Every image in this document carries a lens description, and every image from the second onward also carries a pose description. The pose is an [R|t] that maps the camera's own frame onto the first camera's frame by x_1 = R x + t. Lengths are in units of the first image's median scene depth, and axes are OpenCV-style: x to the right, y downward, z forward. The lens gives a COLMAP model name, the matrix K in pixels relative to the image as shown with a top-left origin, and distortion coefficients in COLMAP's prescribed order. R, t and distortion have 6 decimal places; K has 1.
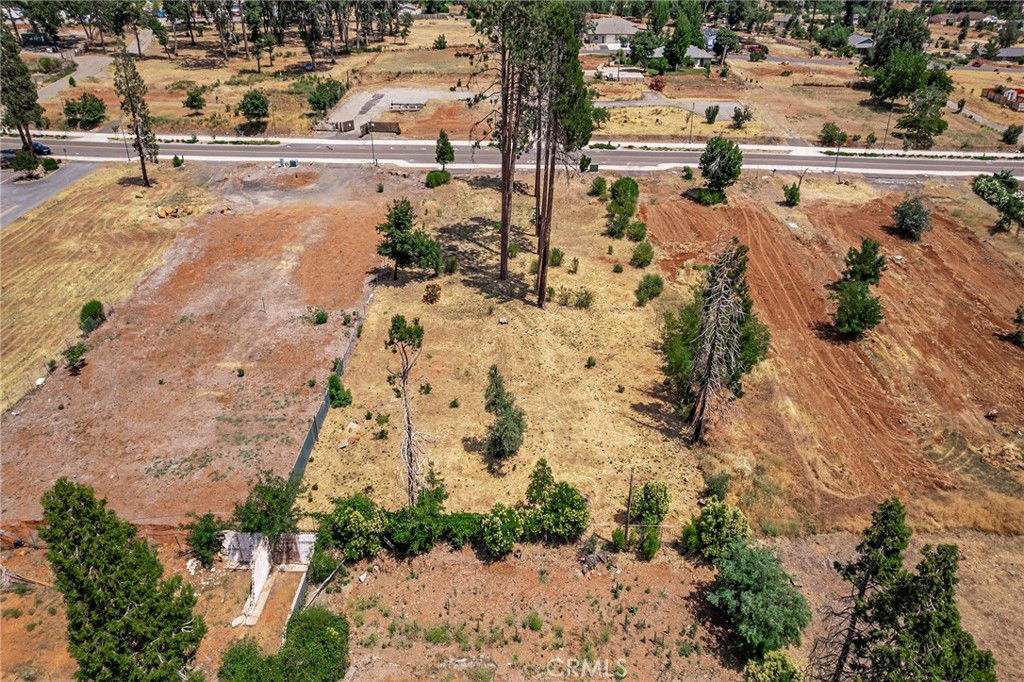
lens RADIAL K [[646.3, 0, 512.0], [0, 646.3, 341.0], [0, 0, 1]] dist [-0.082991, 0.058626]
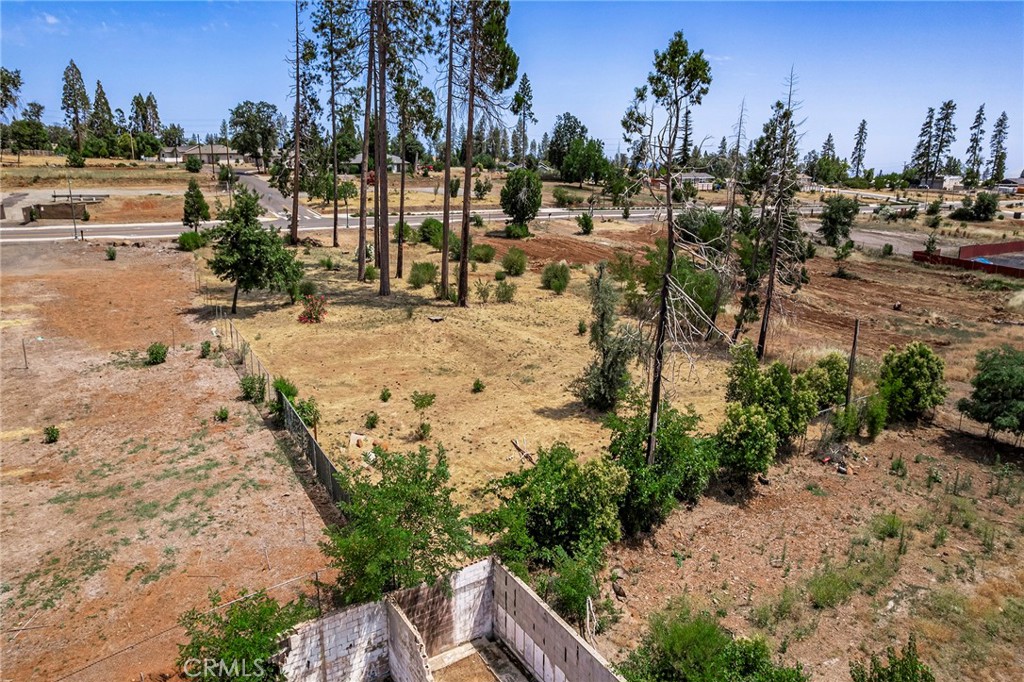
lens RADIAL K [[646.3, 0, 512.0], [0, 646.3, 341.0], [0, 0, 1]] dist [-0.082991, 0.058626]
pose [[0.811739, -0.120868, 0.571375, -0.269395], [0.278951, 0.939777, -0.197500, 0.119786], [-0.513094, 0.319704, 0.796570, 0.261889]]
